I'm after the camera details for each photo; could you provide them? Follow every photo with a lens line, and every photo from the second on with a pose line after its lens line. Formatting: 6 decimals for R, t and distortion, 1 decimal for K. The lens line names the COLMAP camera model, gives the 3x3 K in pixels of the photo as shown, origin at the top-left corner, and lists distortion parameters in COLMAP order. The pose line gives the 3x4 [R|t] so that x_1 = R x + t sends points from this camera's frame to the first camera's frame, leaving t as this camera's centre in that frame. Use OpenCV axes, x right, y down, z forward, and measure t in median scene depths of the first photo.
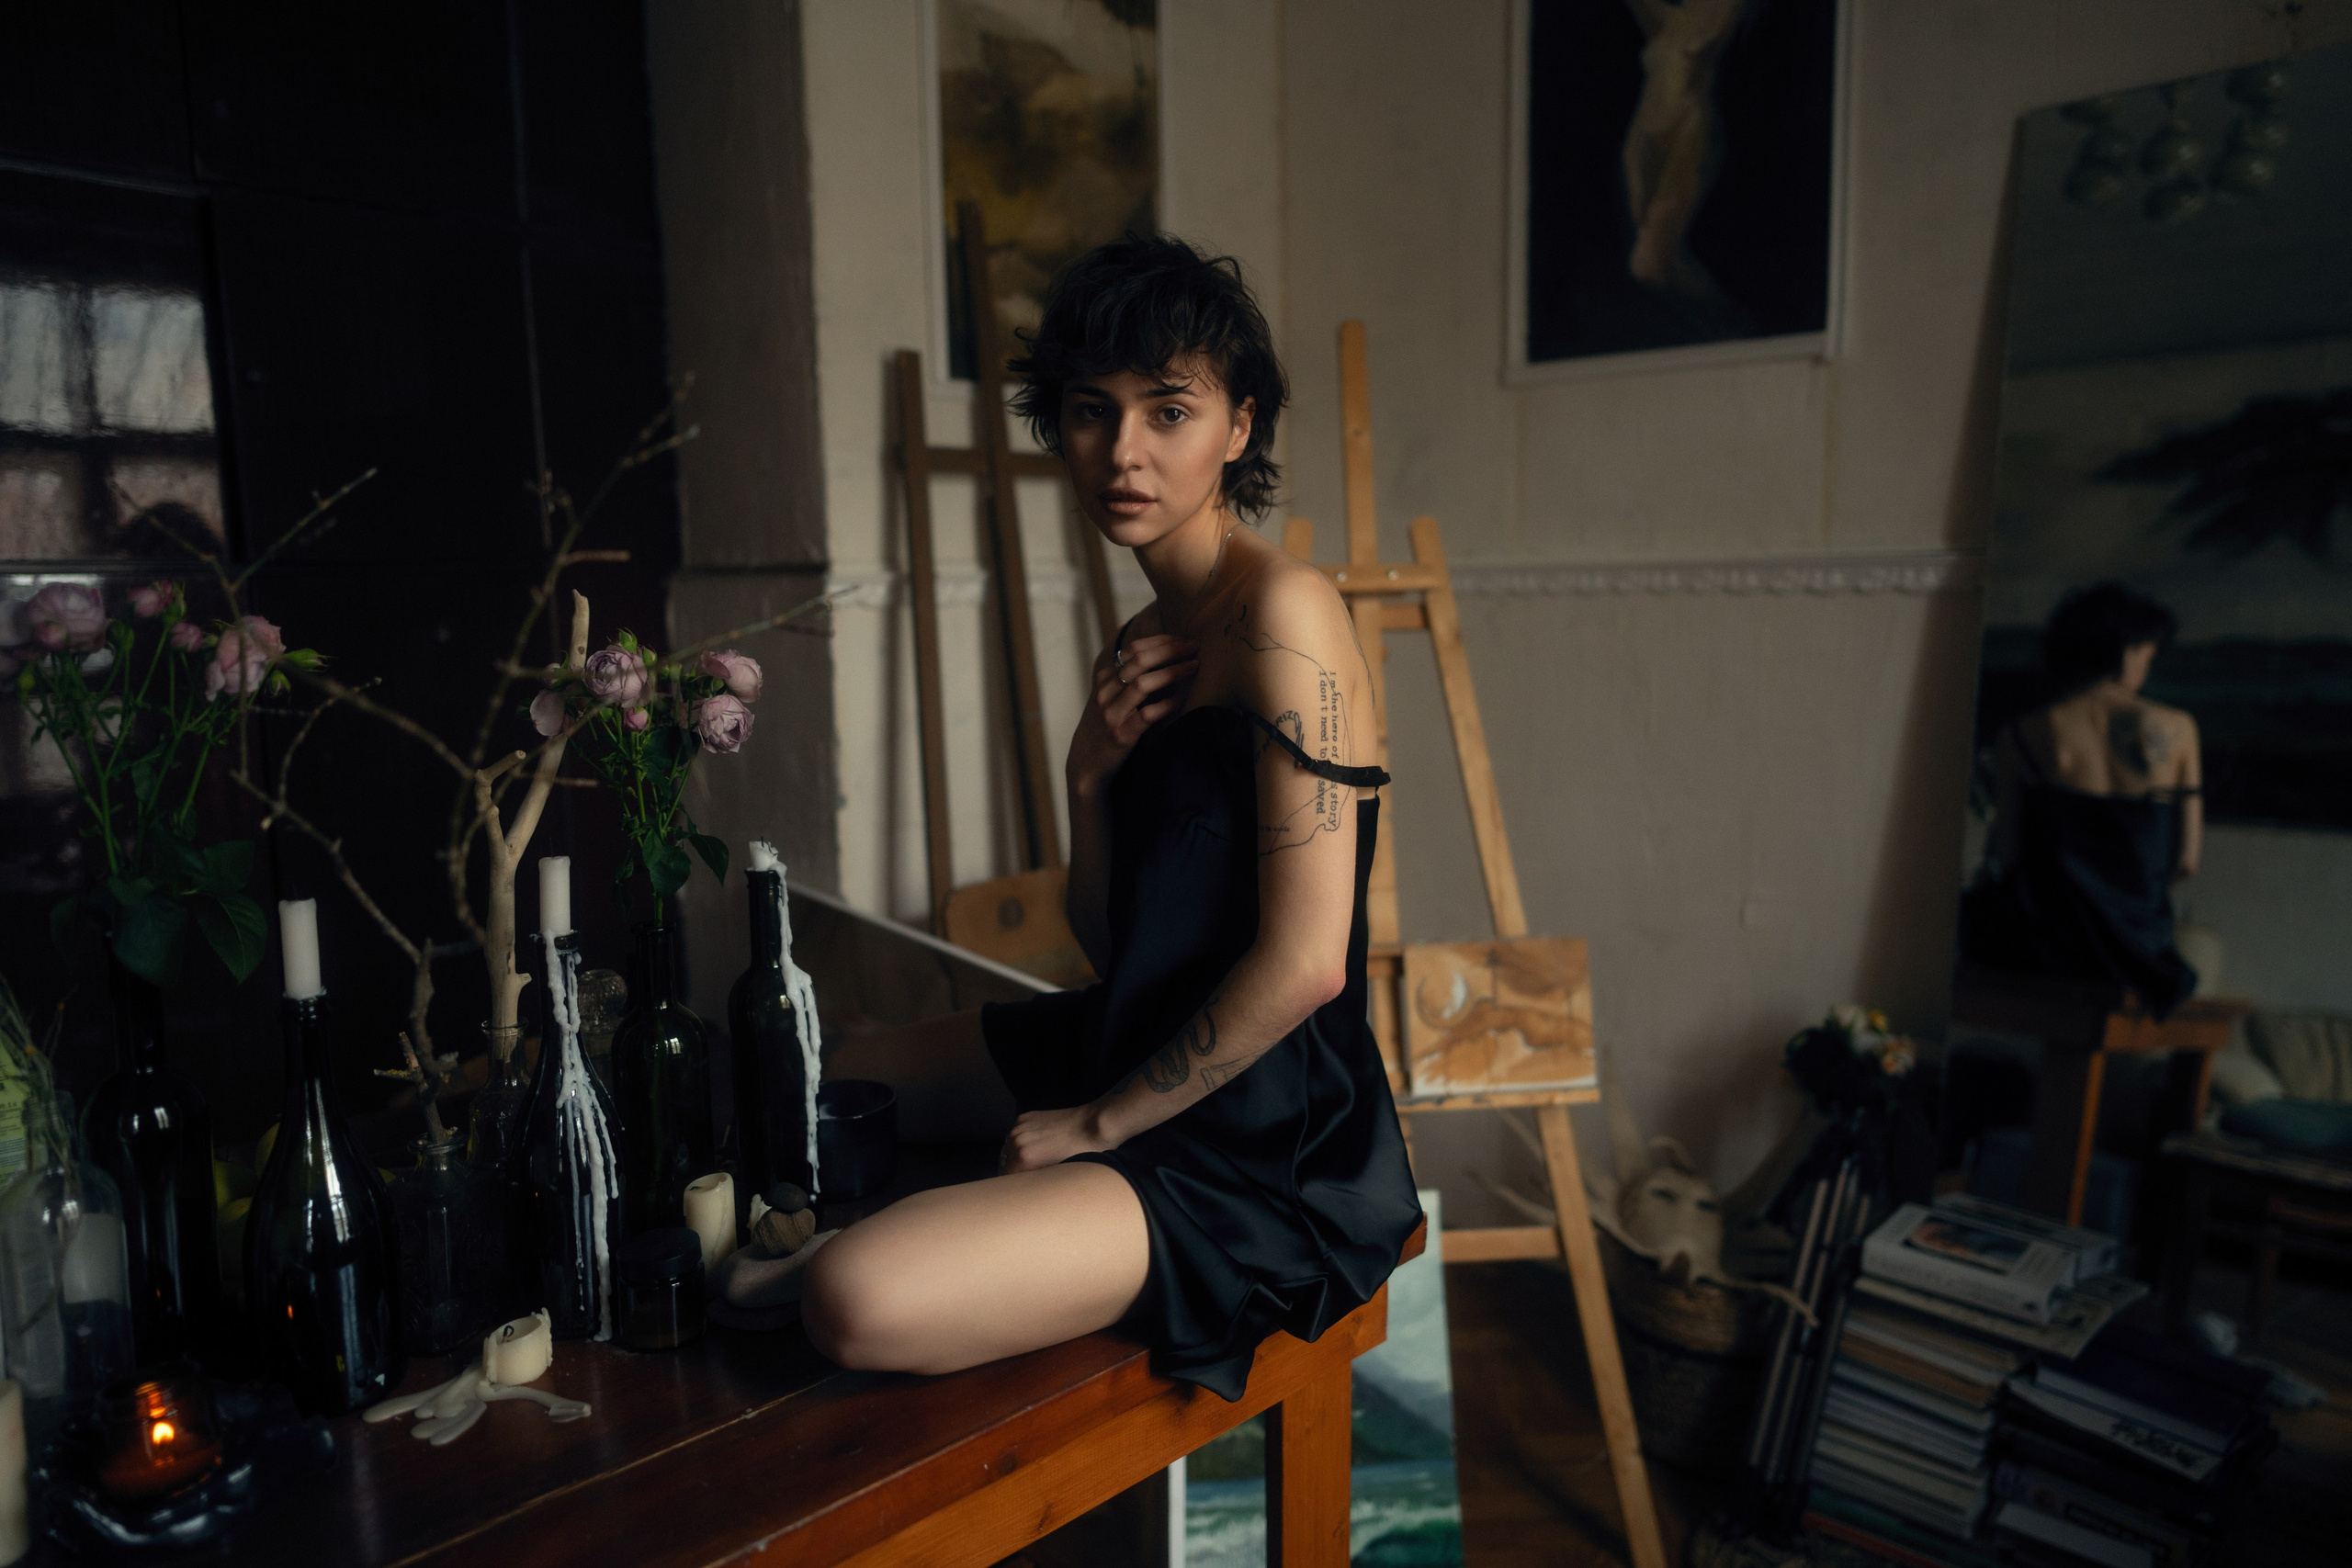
lens RADIAL K [[1646.2, 0, 1115.9], [0, 1646.2, 790.7], [0, 0, 1]] dist [0.021743, 0.006162]
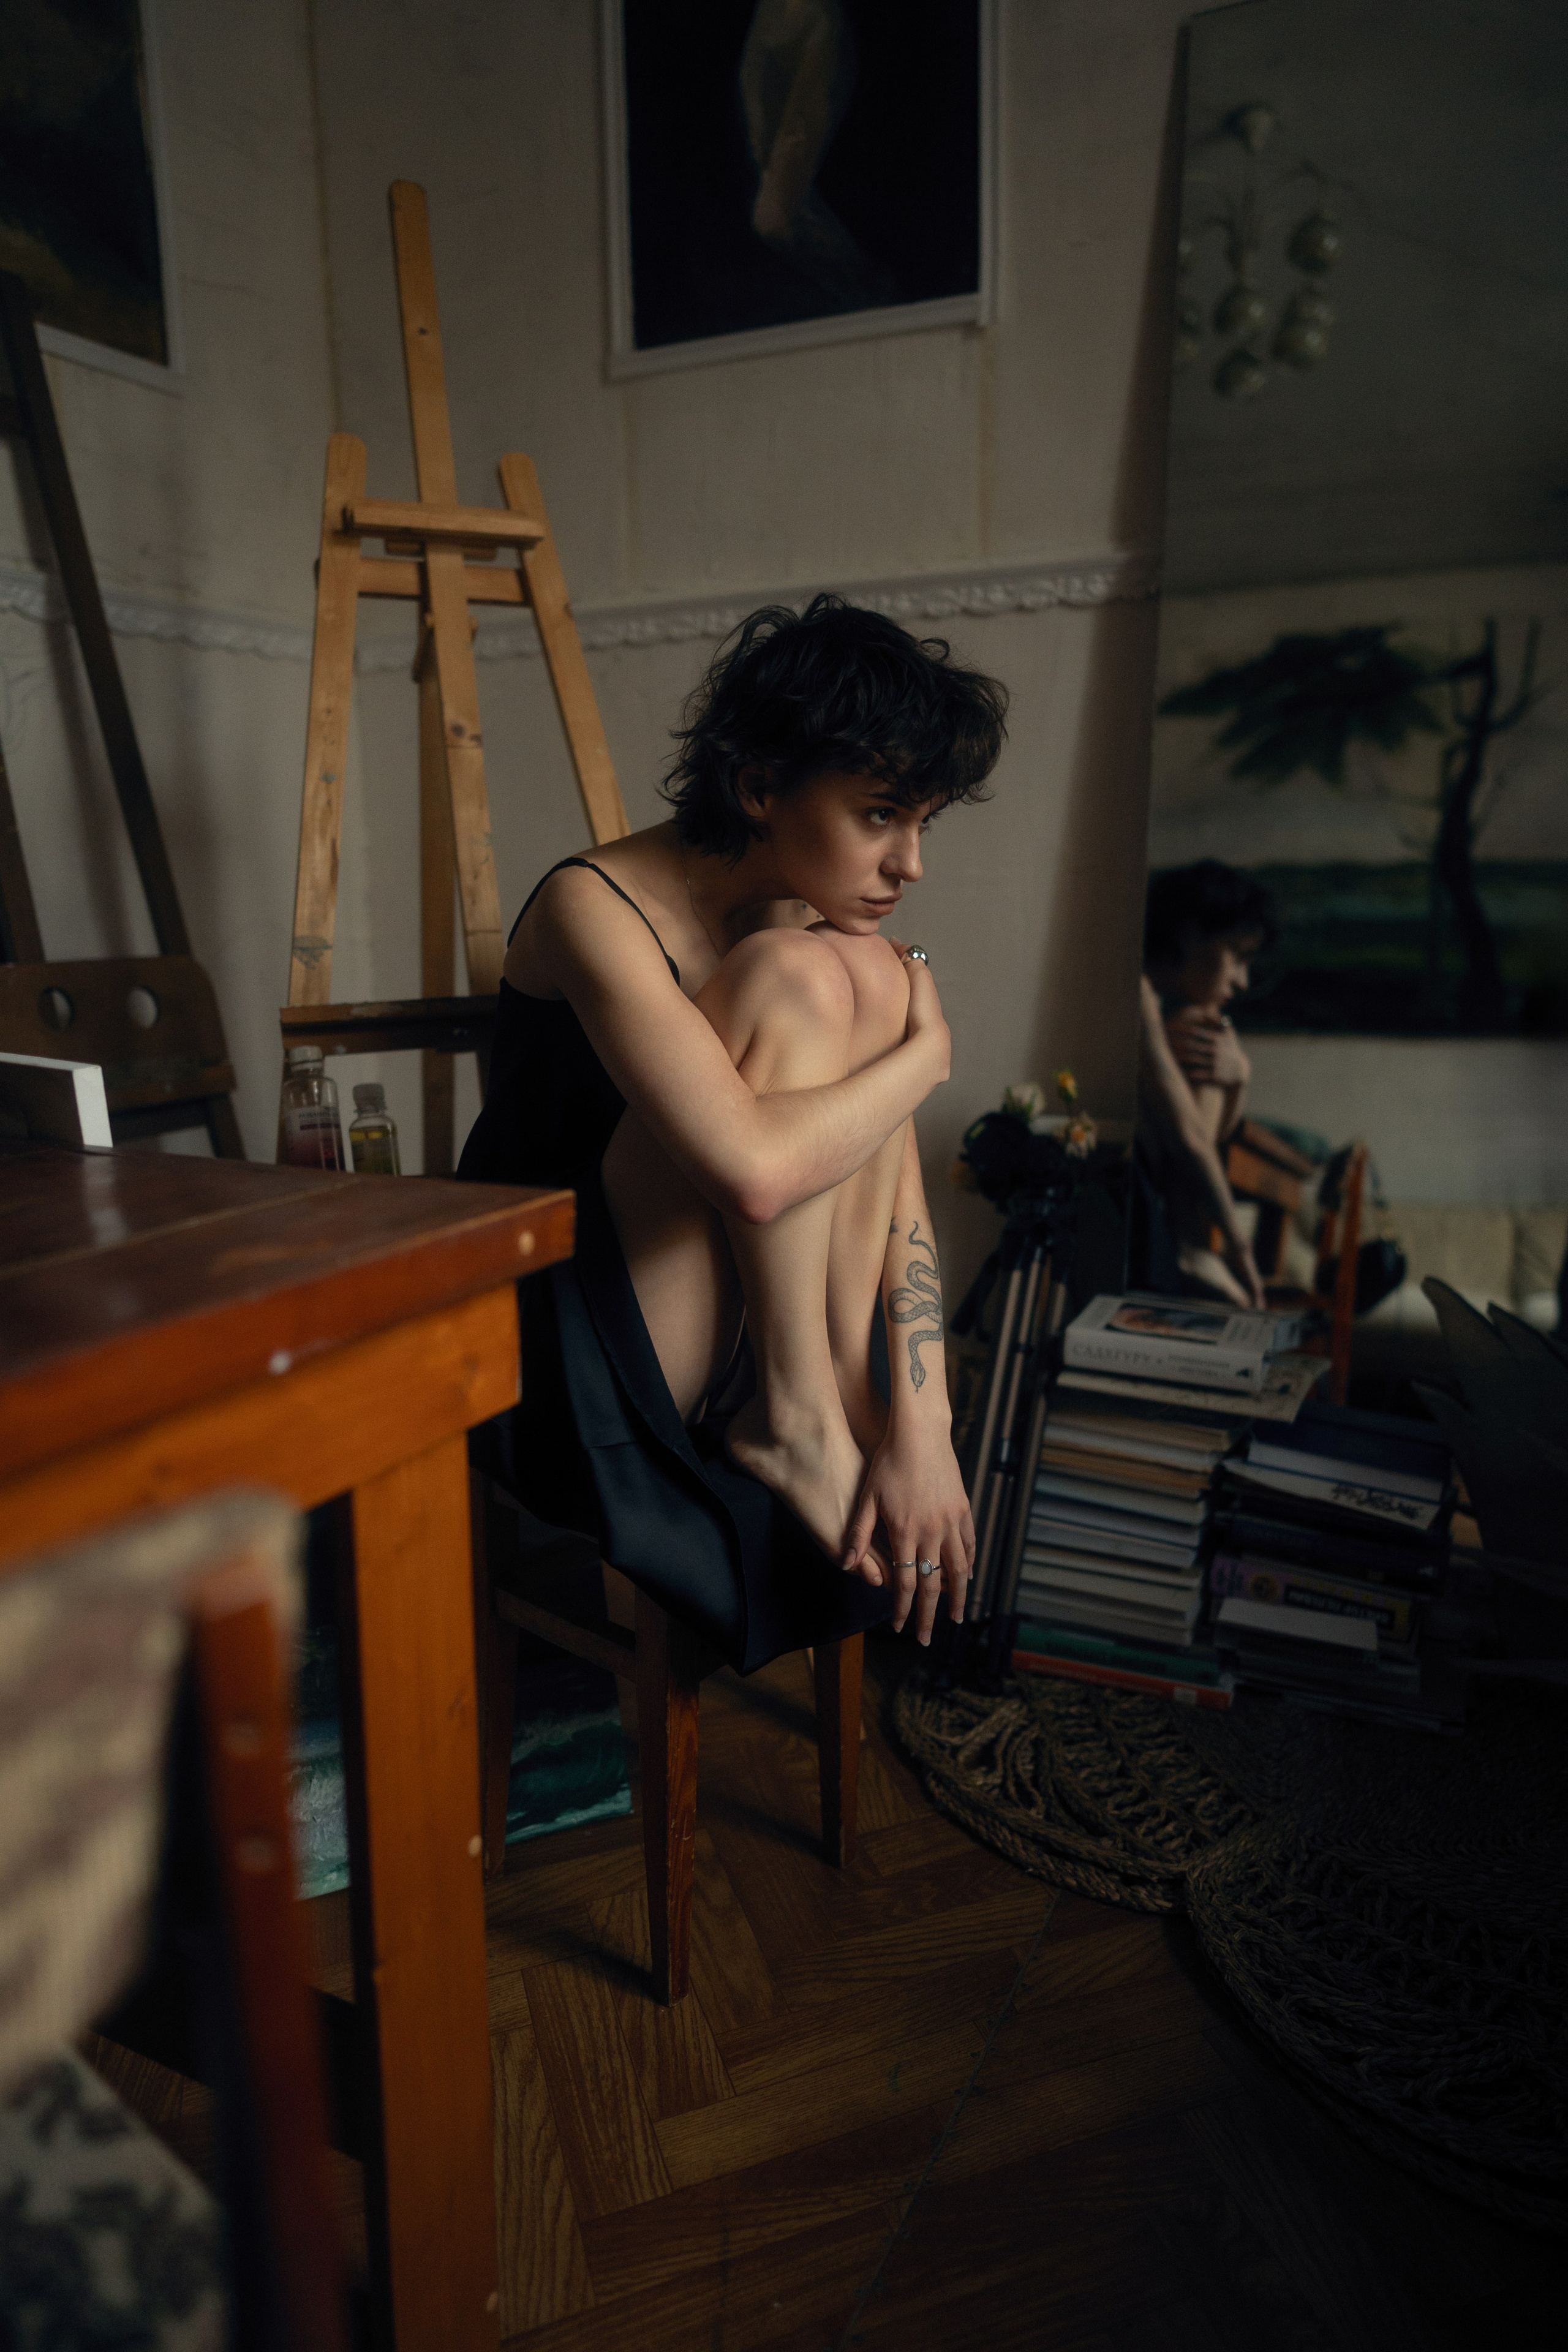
lens RADIAL K [[1646.4, 0, 790.2], [0, 1646.4, 1174.1], [0, 0, 1]] dist [0.021743, 0.006162]
pose [[0.942179, -0.045788, 0.331967, 0.039180], [0.034841, 0.998637, 0.038856, 0.150830], [-0.333294, -0.025043, 0.942490, 0.244209]]
